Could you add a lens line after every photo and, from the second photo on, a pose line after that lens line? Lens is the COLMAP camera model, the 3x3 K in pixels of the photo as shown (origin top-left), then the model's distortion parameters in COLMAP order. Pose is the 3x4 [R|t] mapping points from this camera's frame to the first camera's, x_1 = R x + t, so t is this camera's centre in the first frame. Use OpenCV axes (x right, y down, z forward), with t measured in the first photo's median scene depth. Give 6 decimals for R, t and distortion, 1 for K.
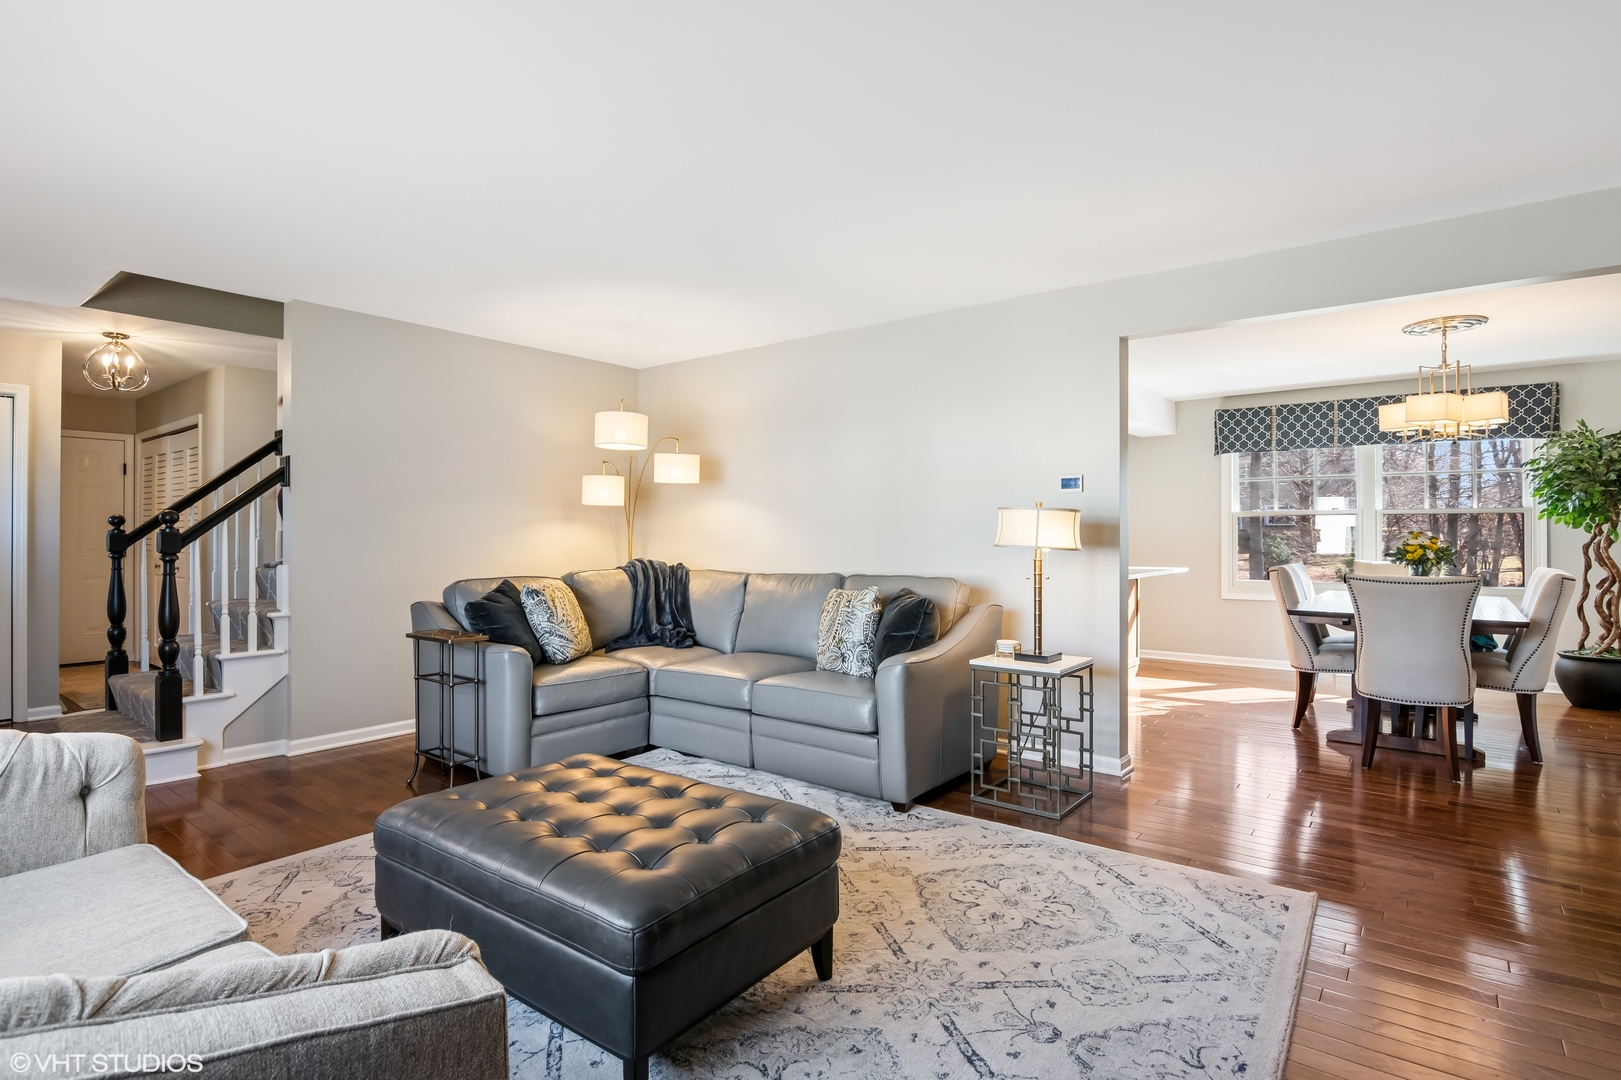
lens RADIAL K [[798.1, 0, 811.9], [0, 798.1, 534.7], [0, 0, 1]] dist [-0.017047, -0.004980]
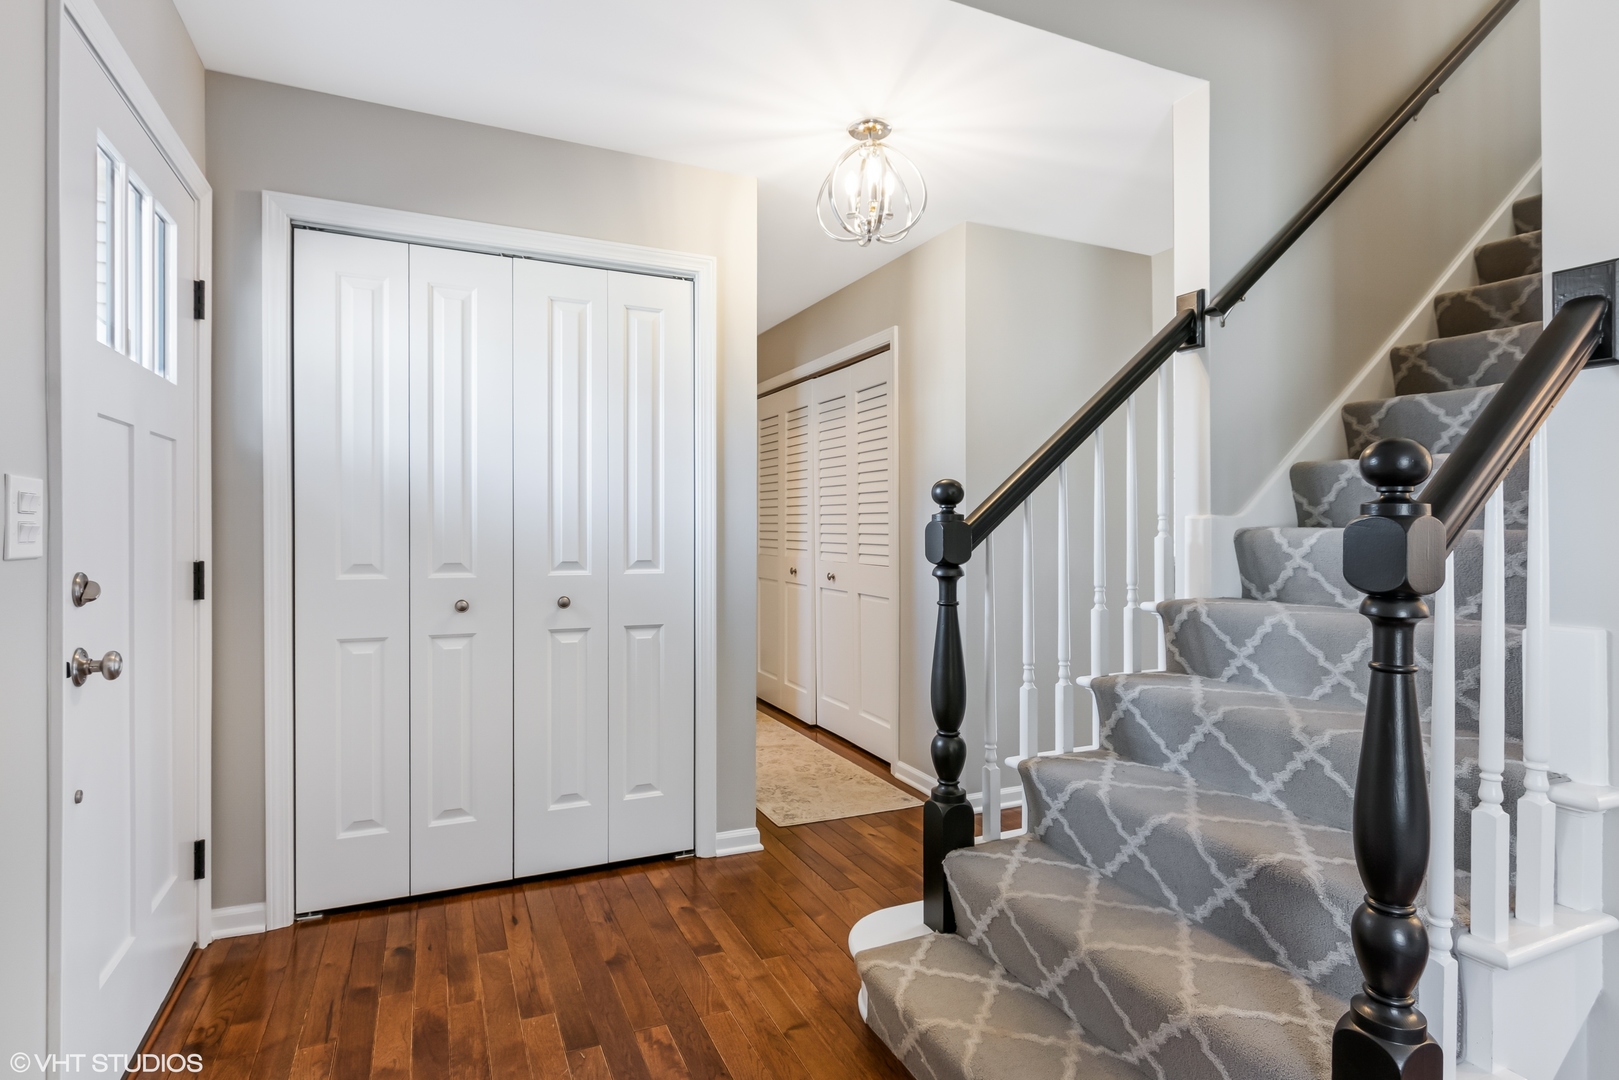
lens RADIAL K [[829.0, 0, 808.2], [0, 829.0, 537.7], [0, 0, 1]] dist [0.001218, 0.000033]
pose [[0.888917, -0.000381, -0.458069, -0.741369], [0.005820, 0.999928, 0.010462, 0.001481], [0.458032, -0.011966, 0.888855, 0.553838]]
